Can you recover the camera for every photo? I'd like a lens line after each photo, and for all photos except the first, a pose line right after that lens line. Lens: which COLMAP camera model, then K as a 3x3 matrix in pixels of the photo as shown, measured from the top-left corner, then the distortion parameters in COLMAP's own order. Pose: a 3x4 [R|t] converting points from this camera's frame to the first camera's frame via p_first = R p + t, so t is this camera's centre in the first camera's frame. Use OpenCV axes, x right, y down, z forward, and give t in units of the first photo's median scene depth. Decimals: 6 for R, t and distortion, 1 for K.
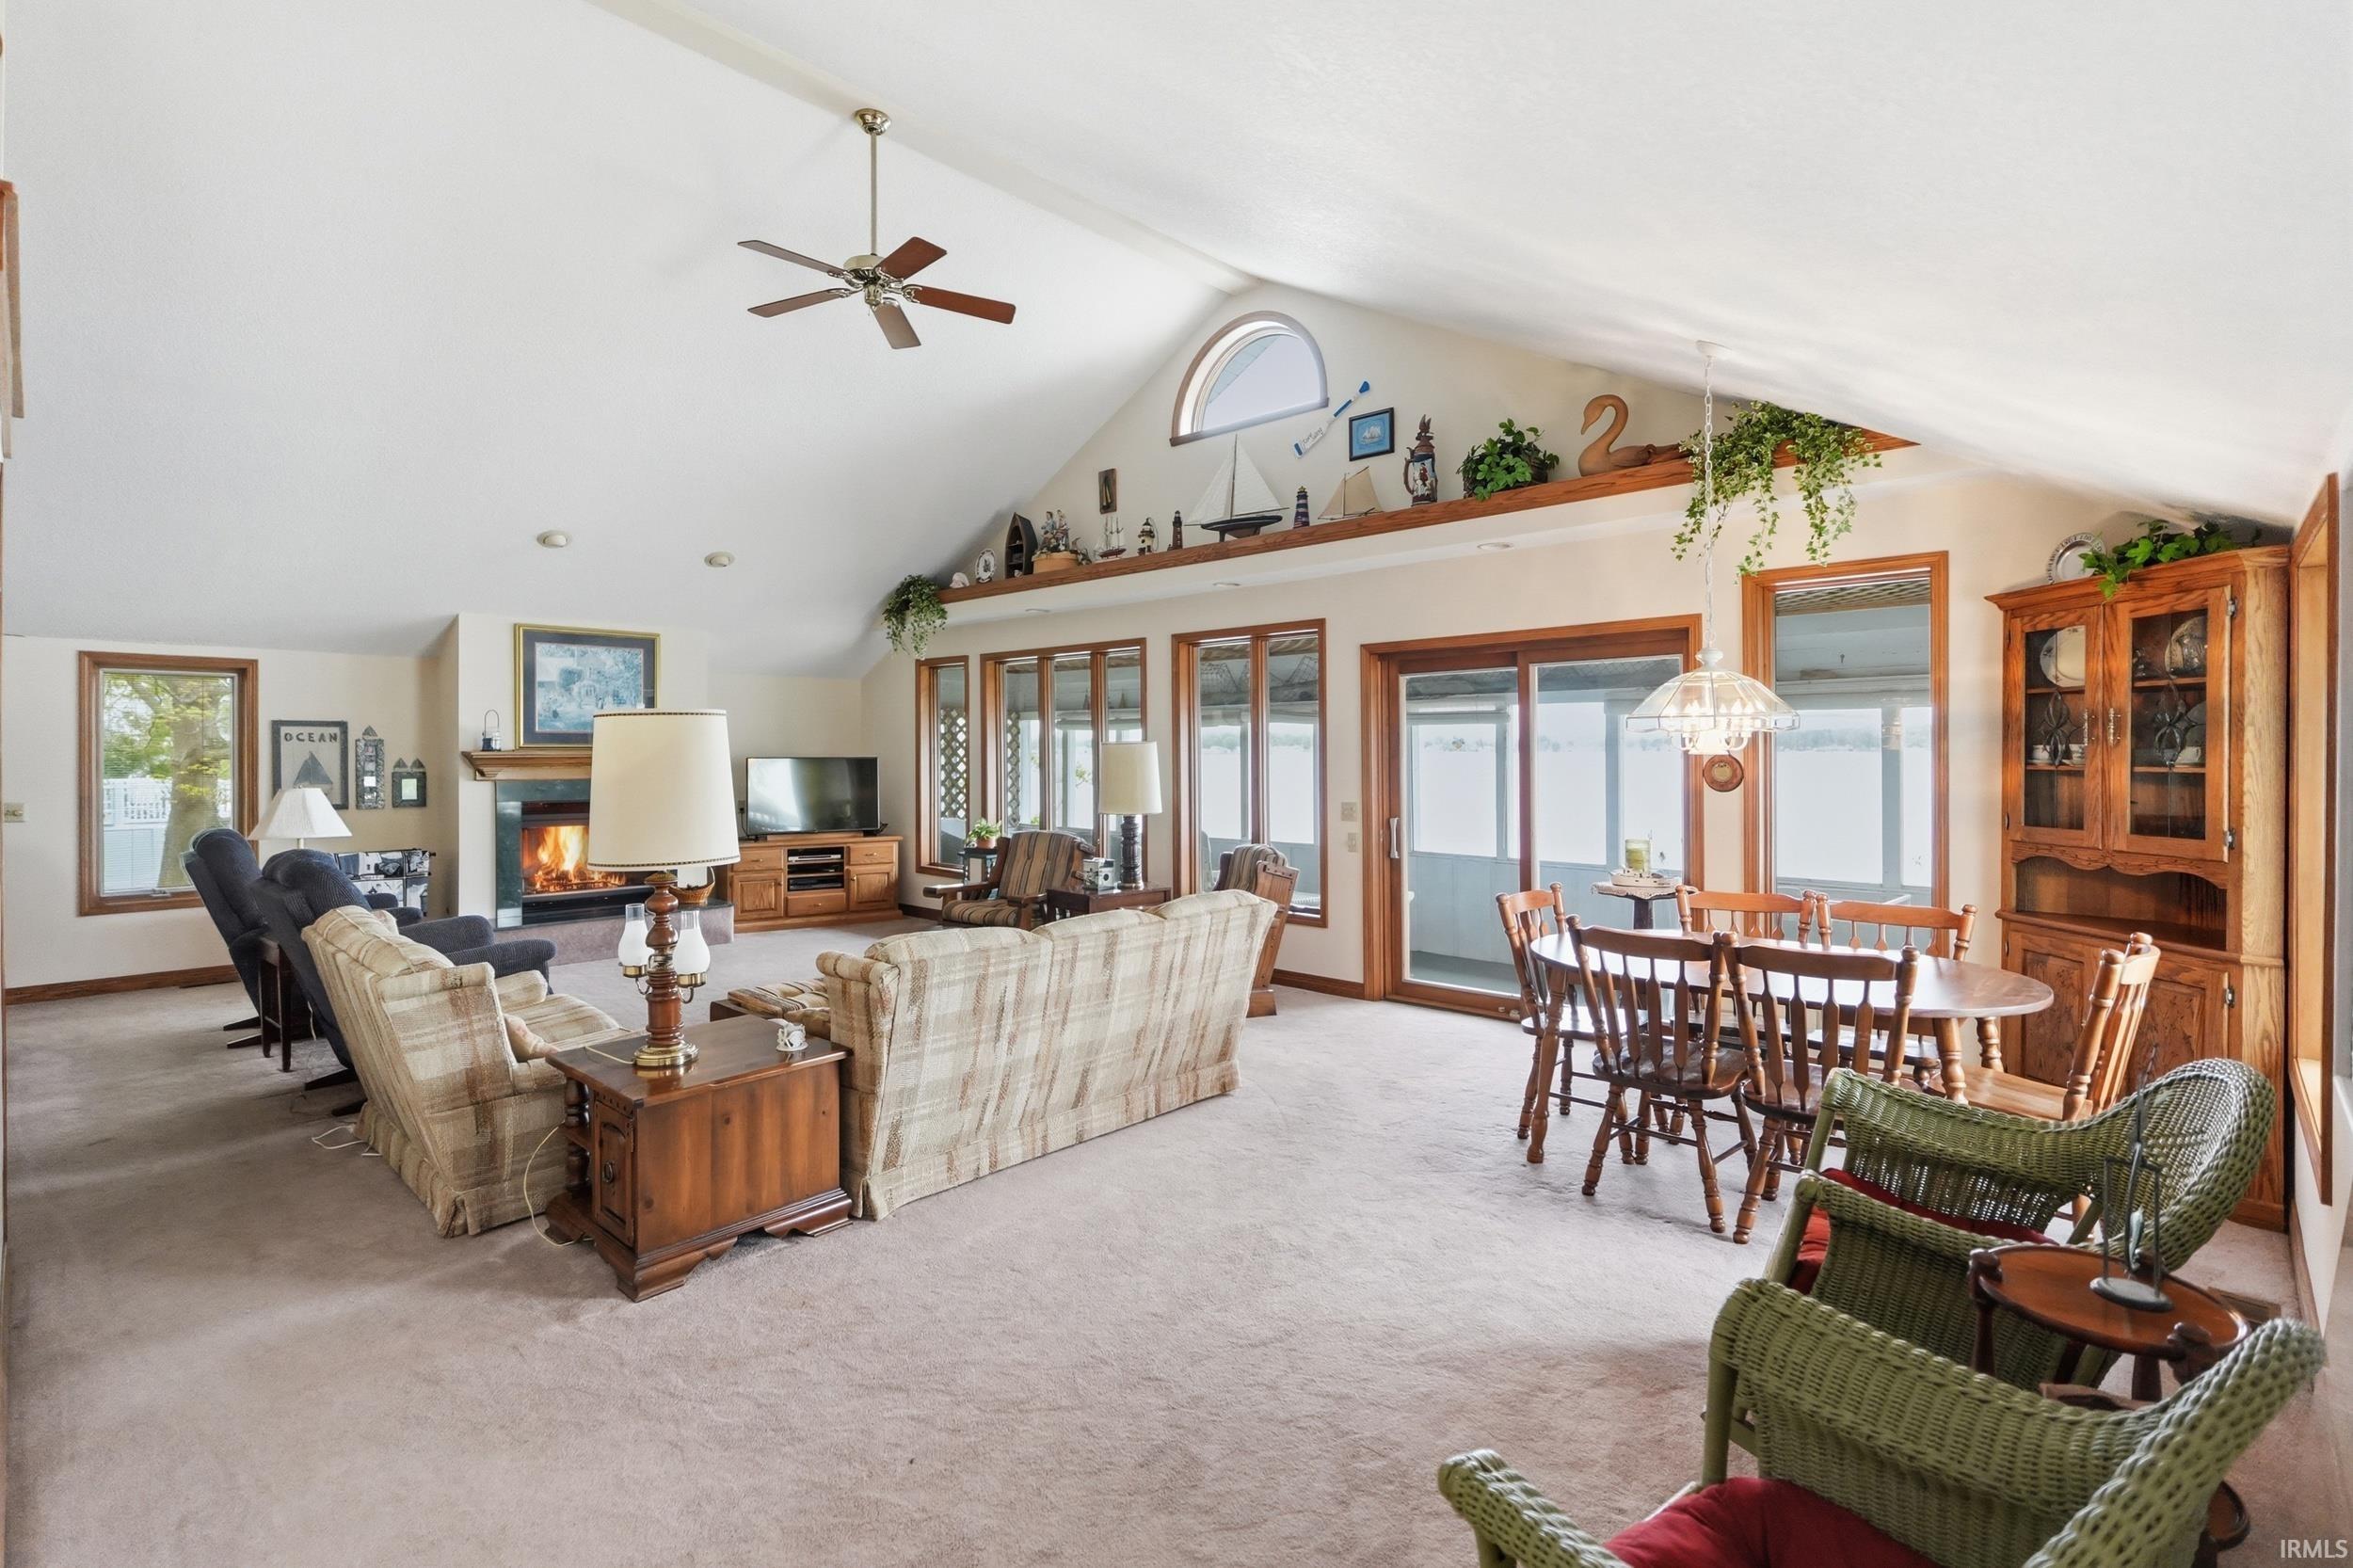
lens RADIAL K [[1094.4, 0, 1178.1], [0, 1094.4, 758.5], [0, 0, 1]] dist [-0.003003, -0.000230]
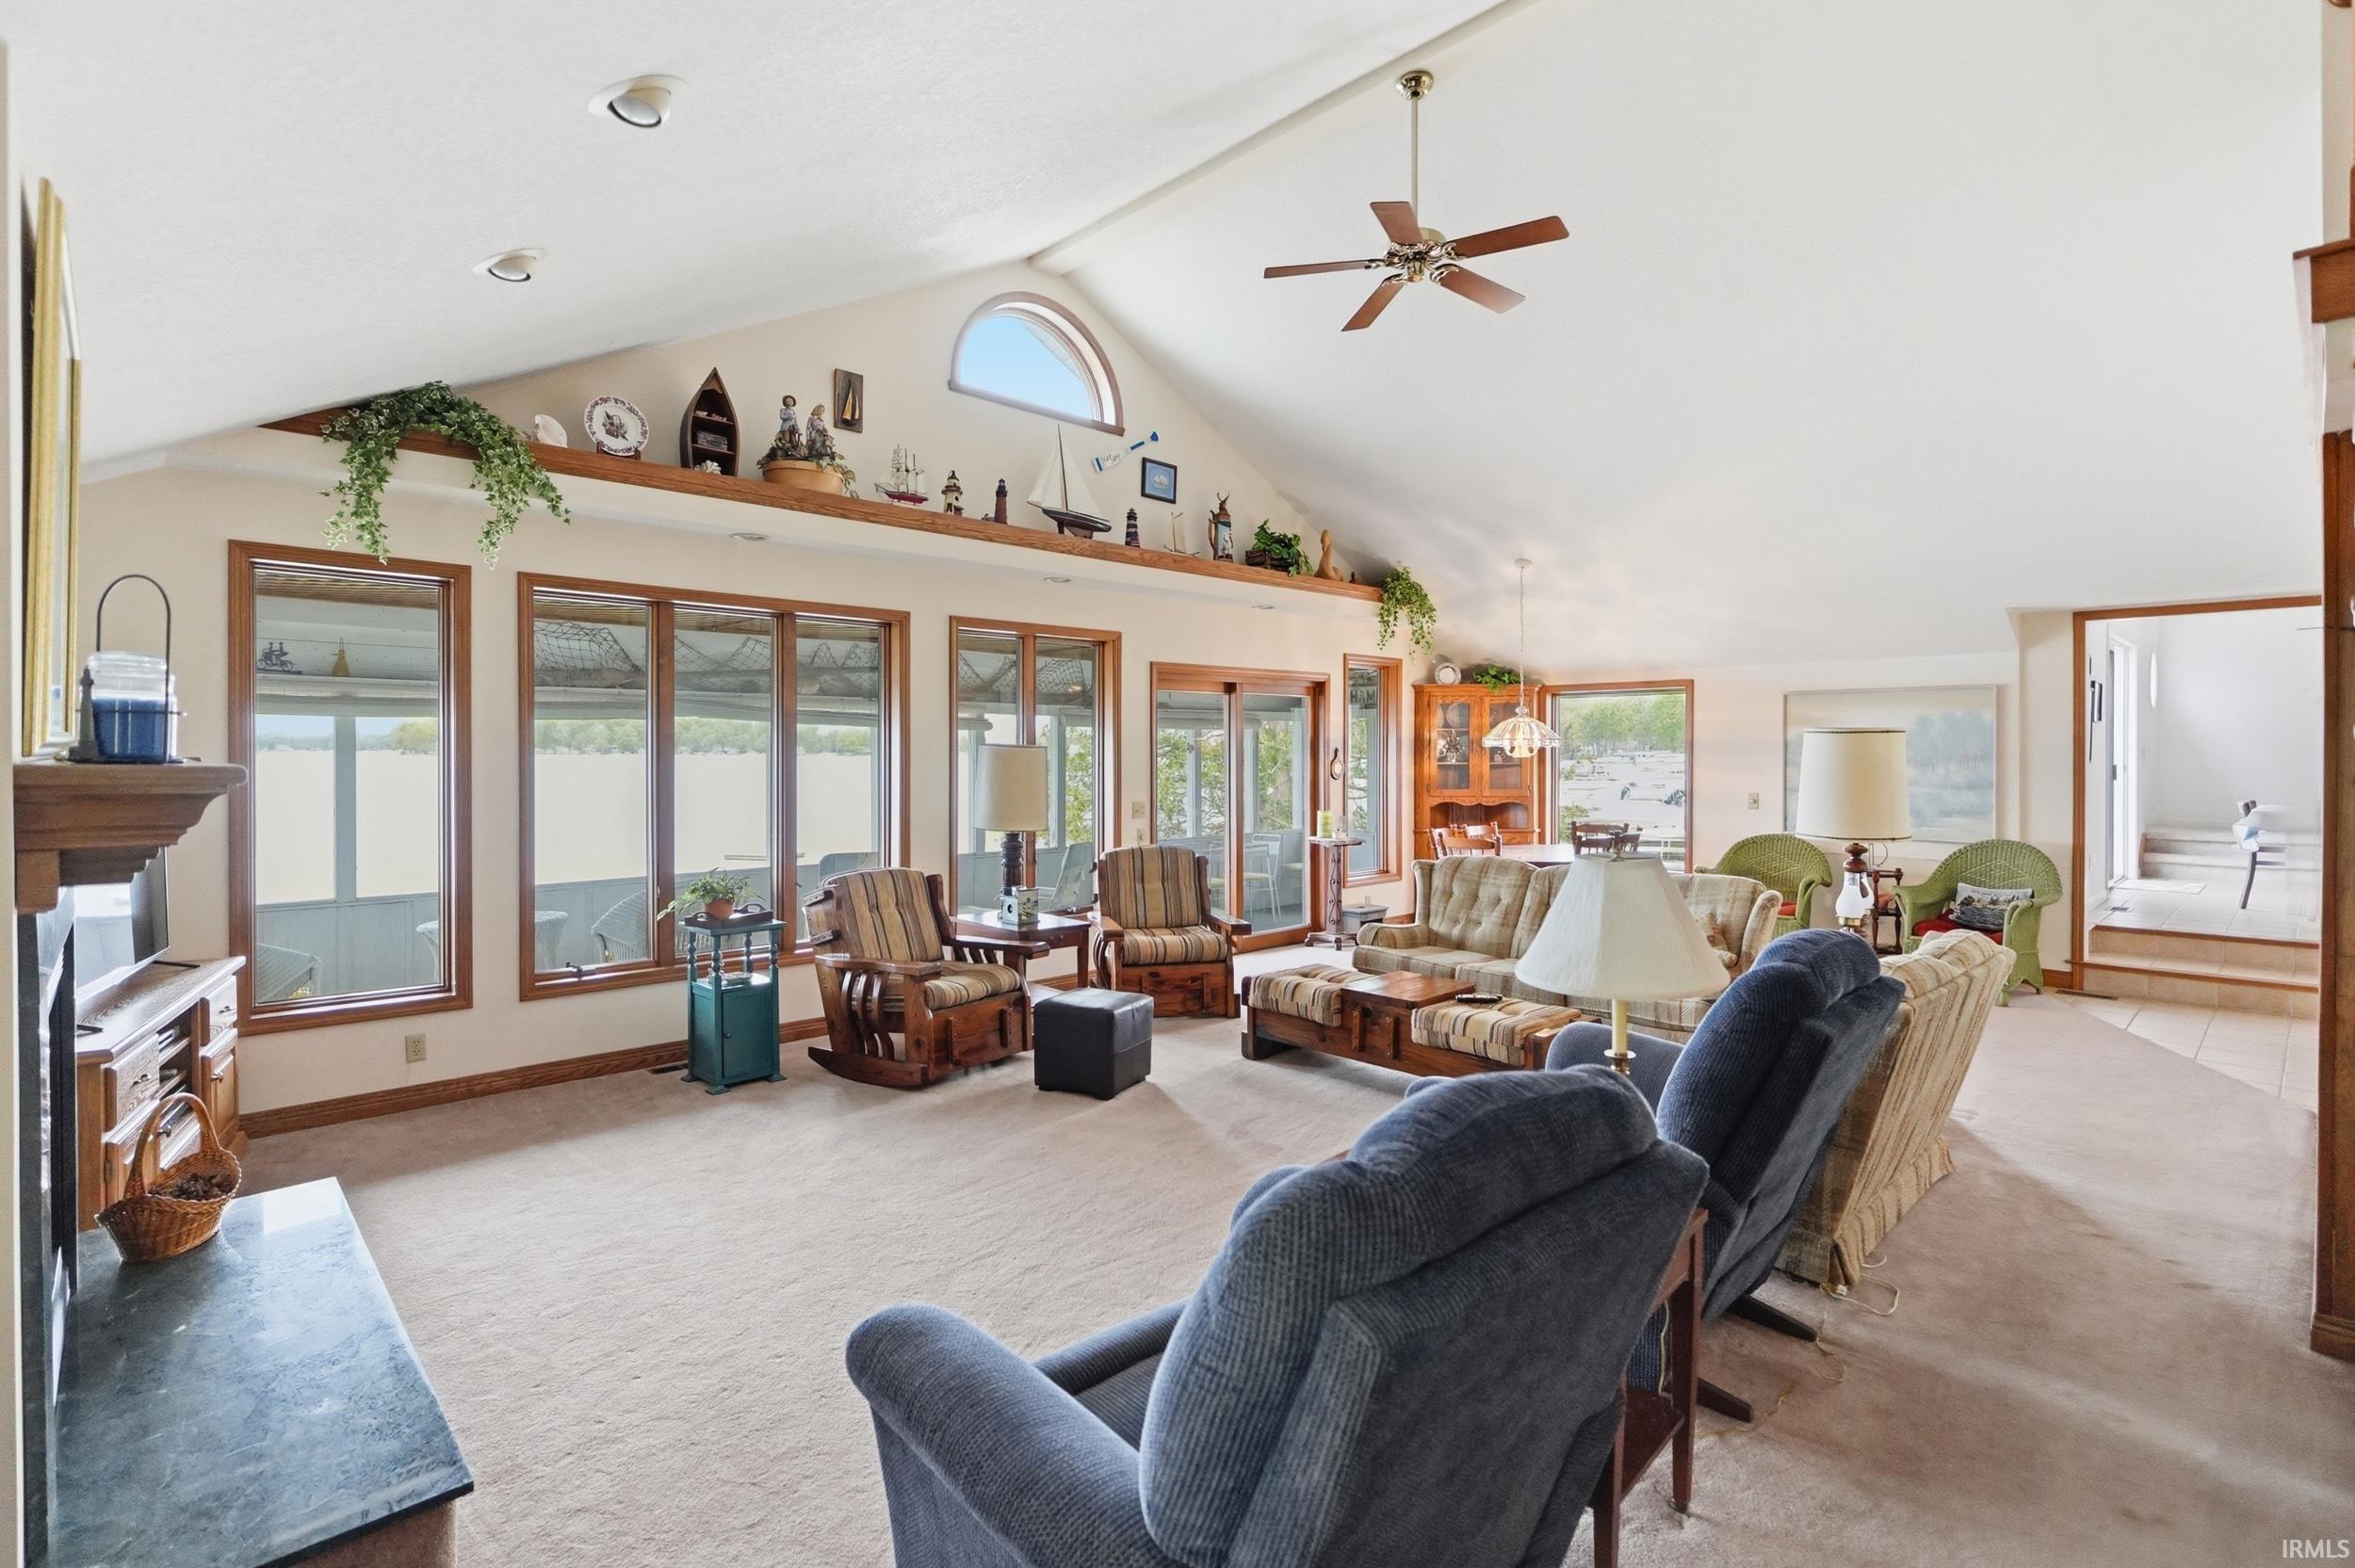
lens RADIAL K [[1095.2, 0, 1173.5], [0, 1095.2, 773.4], [0, 0, 1]] dist [-0.003003, -0.000230]
pose [[0.081929, -0.008466, 0.996602, -0.943621], [0.004309, 0.999958, 0.008140, 0.001042], [-0.996629, 0.003628, 0.081962, 0.872429]]
